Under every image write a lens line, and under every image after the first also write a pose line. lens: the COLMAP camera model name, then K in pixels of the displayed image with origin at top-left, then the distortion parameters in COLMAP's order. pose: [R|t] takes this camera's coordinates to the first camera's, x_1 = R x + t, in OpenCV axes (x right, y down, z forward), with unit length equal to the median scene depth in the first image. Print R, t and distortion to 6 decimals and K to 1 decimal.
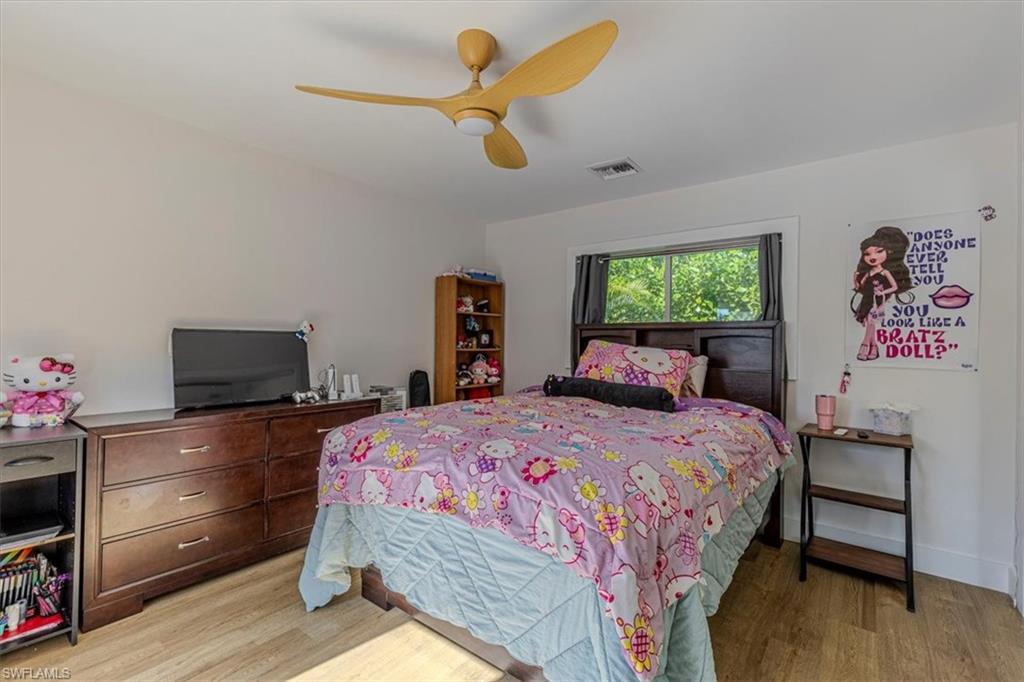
lens RADIAL K [[457.9, 0, 514.9], [0, 457.9, 340.4], [0, 0, 1]] dist [0.008025, -0.000681]
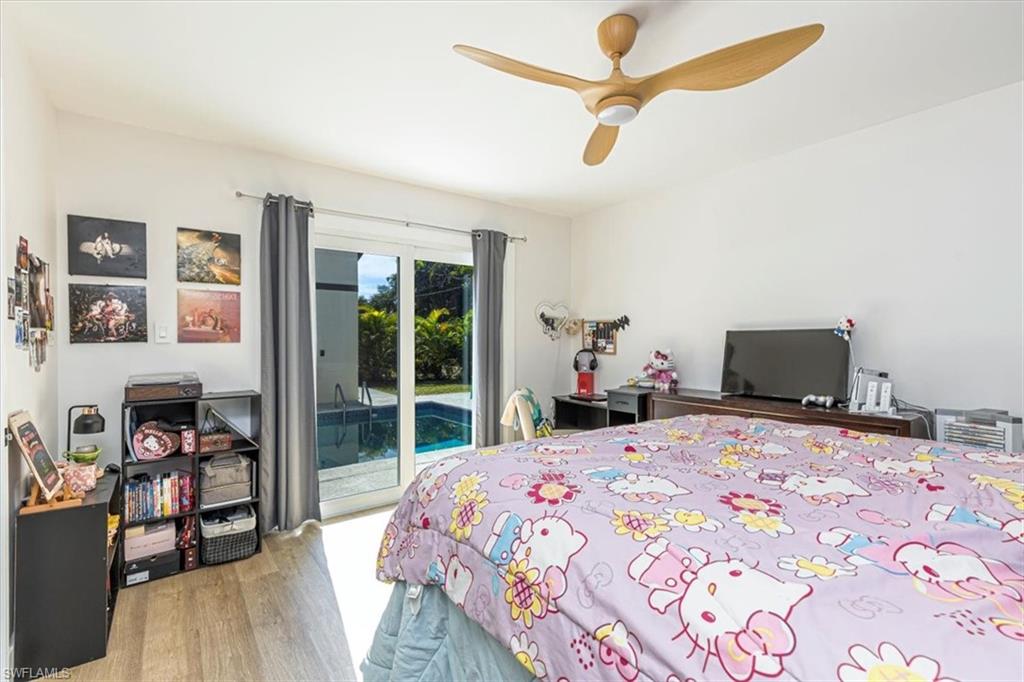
lens RADIAL K [[457.9, 0, 514.9], [0, 457.9, 340.4], [0, 0, 1]] dist [0.008025, -0.000681]
pose [[-0.267875, -0.010119, -0.963400, 0.670268], [0.004807, 0.999918, -0.011839, 0.013010], [0.963442, -0.007802, -0.267805, 0.776513]]
